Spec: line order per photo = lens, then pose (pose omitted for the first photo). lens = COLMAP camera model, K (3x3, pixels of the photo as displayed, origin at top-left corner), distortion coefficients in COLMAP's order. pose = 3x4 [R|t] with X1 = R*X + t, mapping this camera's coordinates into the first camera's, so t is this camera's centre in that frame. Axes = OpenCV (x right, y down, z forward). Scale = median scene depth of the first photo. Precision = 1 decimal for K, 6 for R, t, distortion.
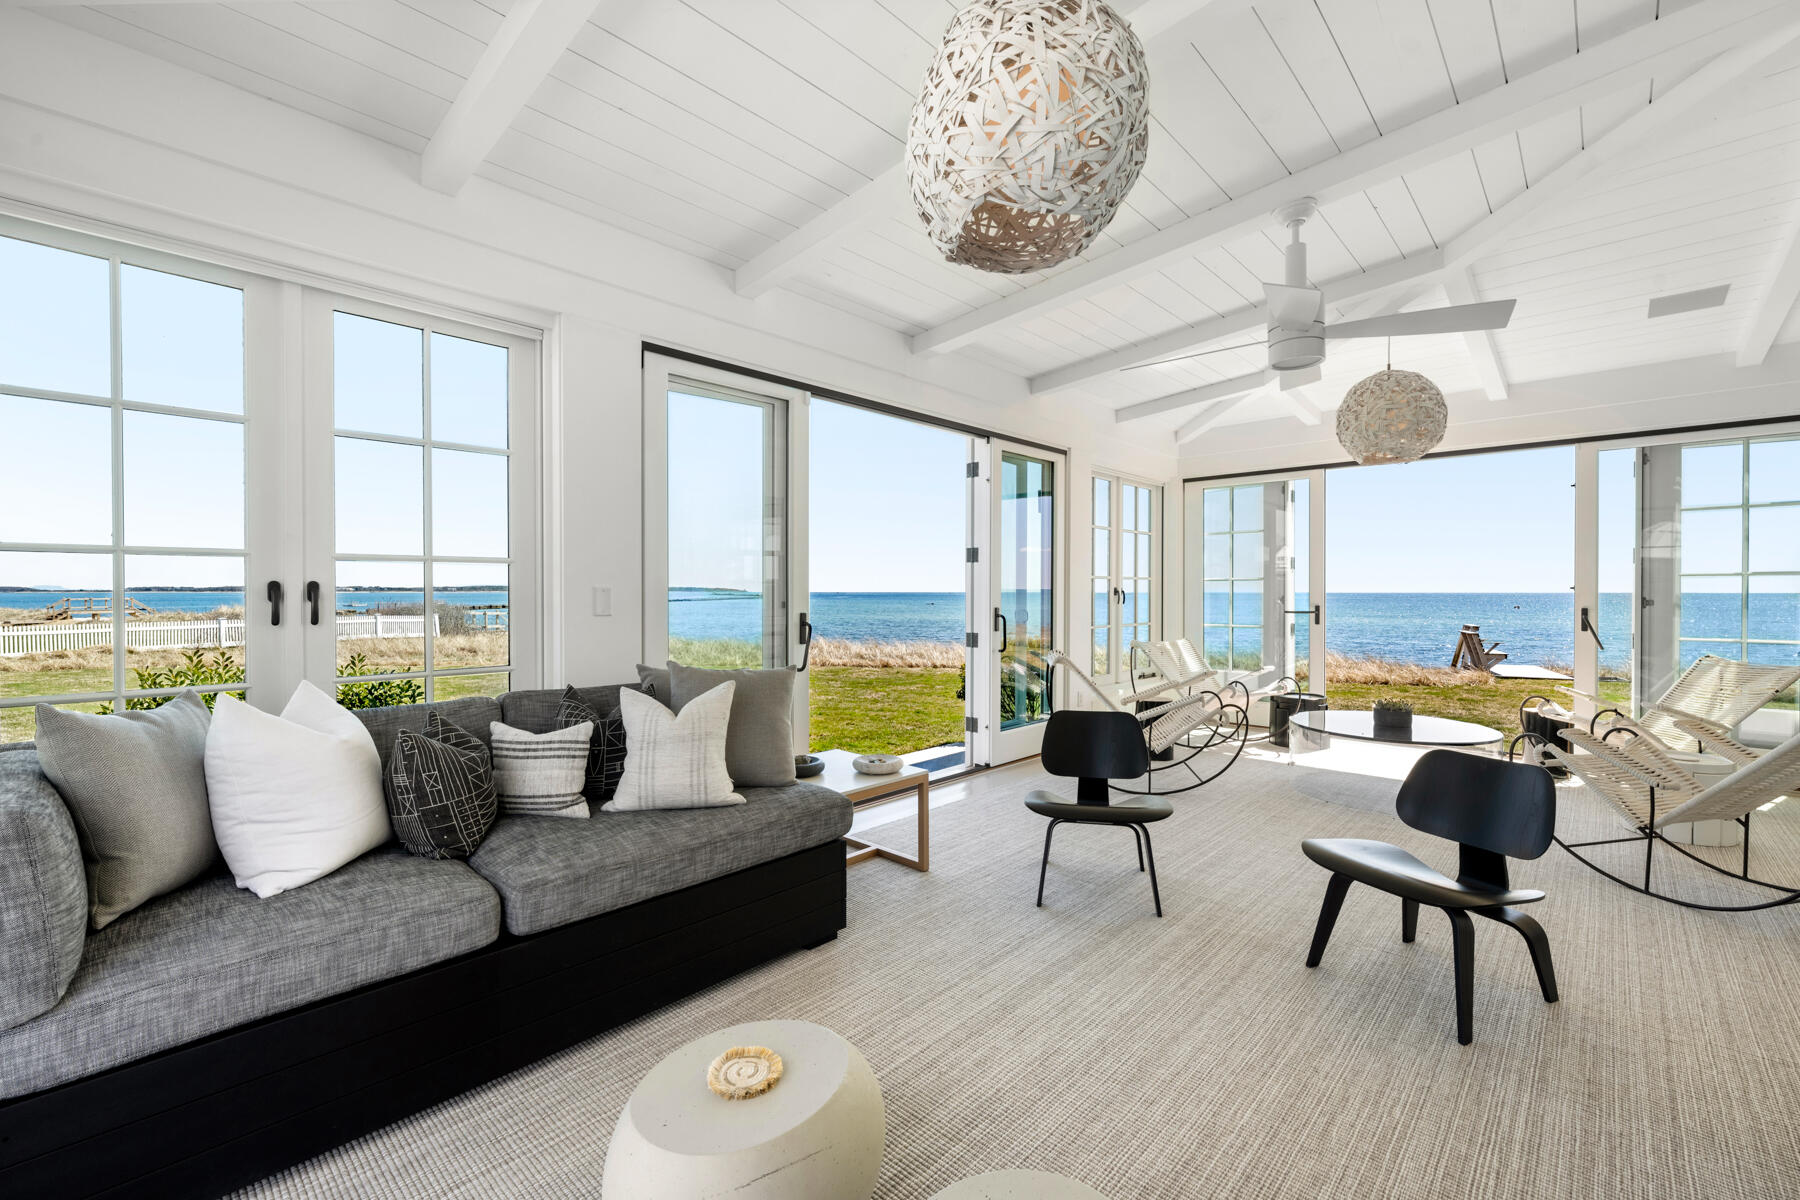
lens RADIAL K [[751.9, 0, 895.9], [0, 751.9, 595.6], [0, 0, 1]] dist [-0.004880, 0.000230]
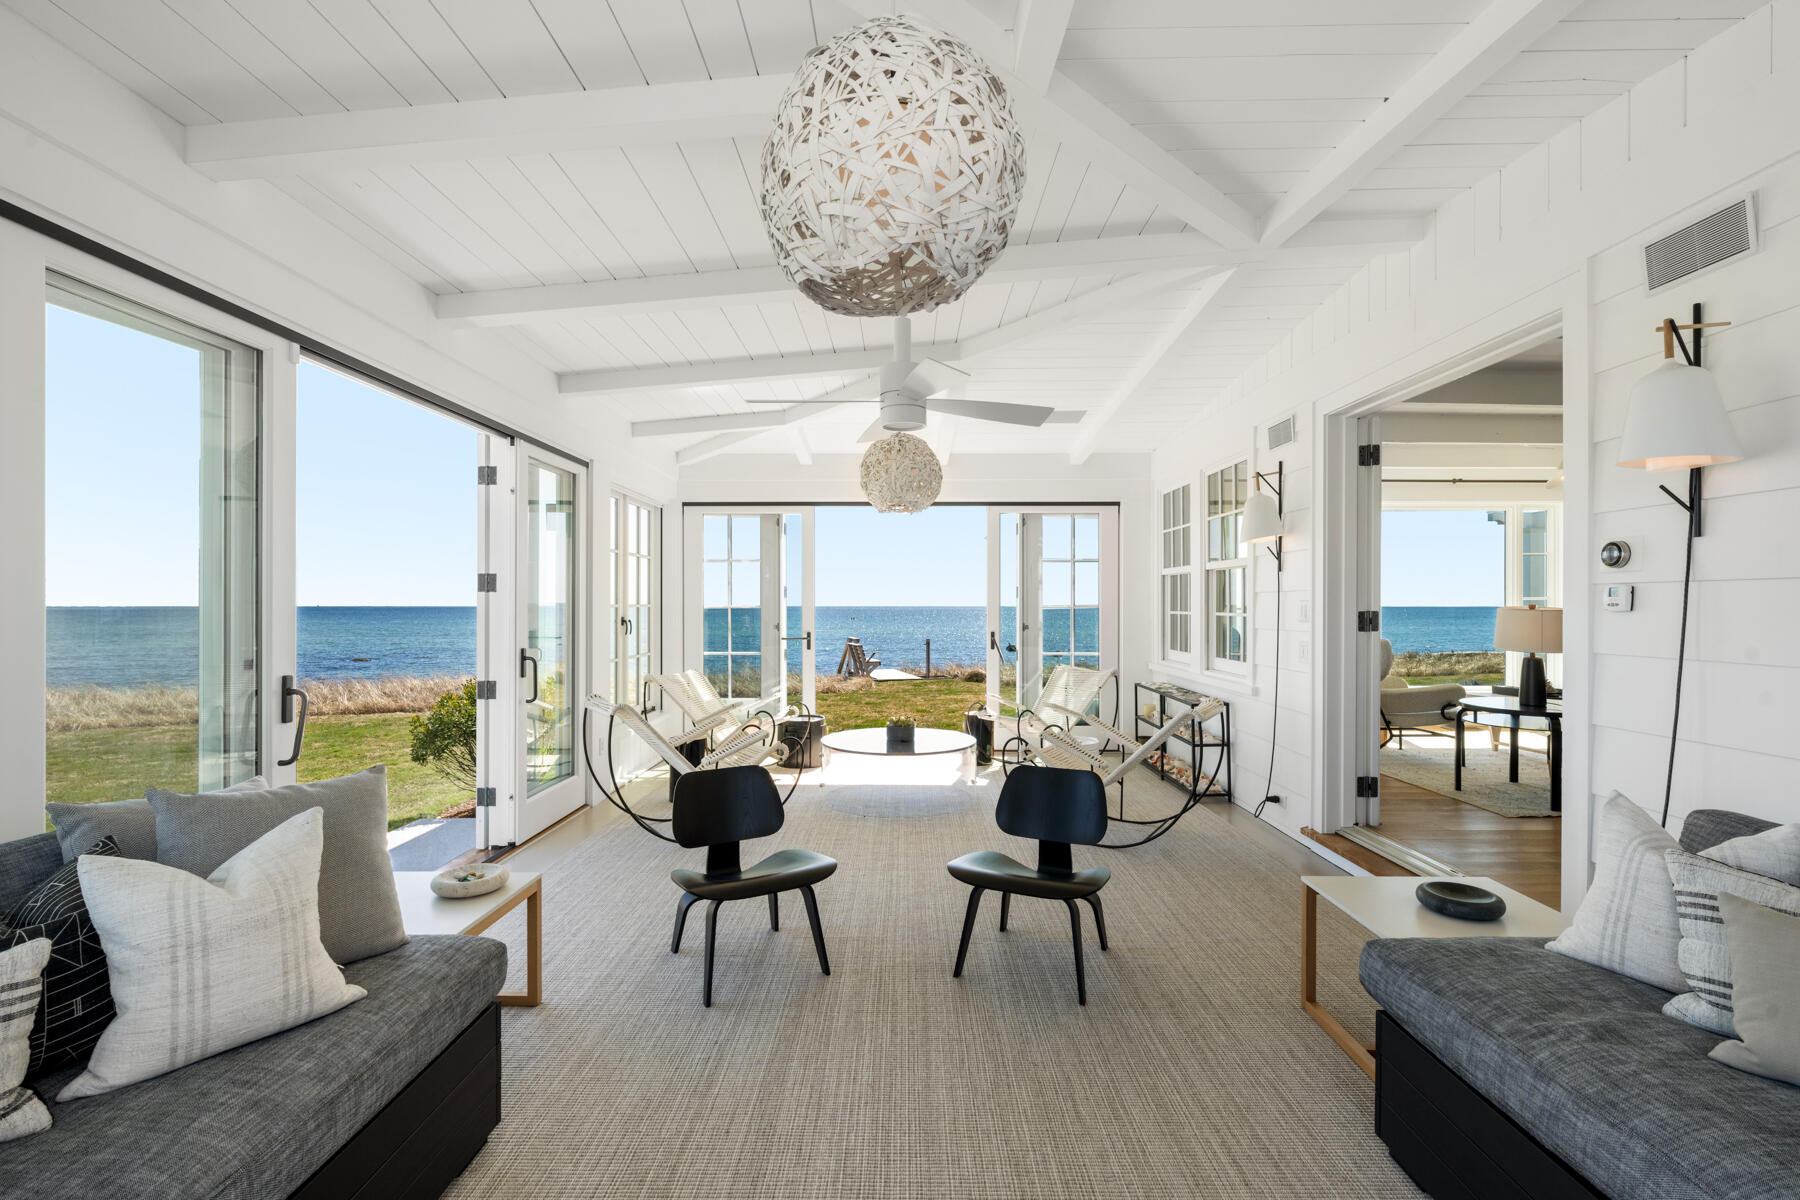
lens RADIAL K [[800.3, 0, 900.0], [0, 800.3, 600.0], [0, 0, 1]] dist [-0.000992, 0.000149]
pose [[0.728028, 0.003982, 0.685536, -0.171460], [0.003919, 0.999943, -0.009970, -0.027326], [-0.685536, 0.009945, 0.727971, 0.093333]]
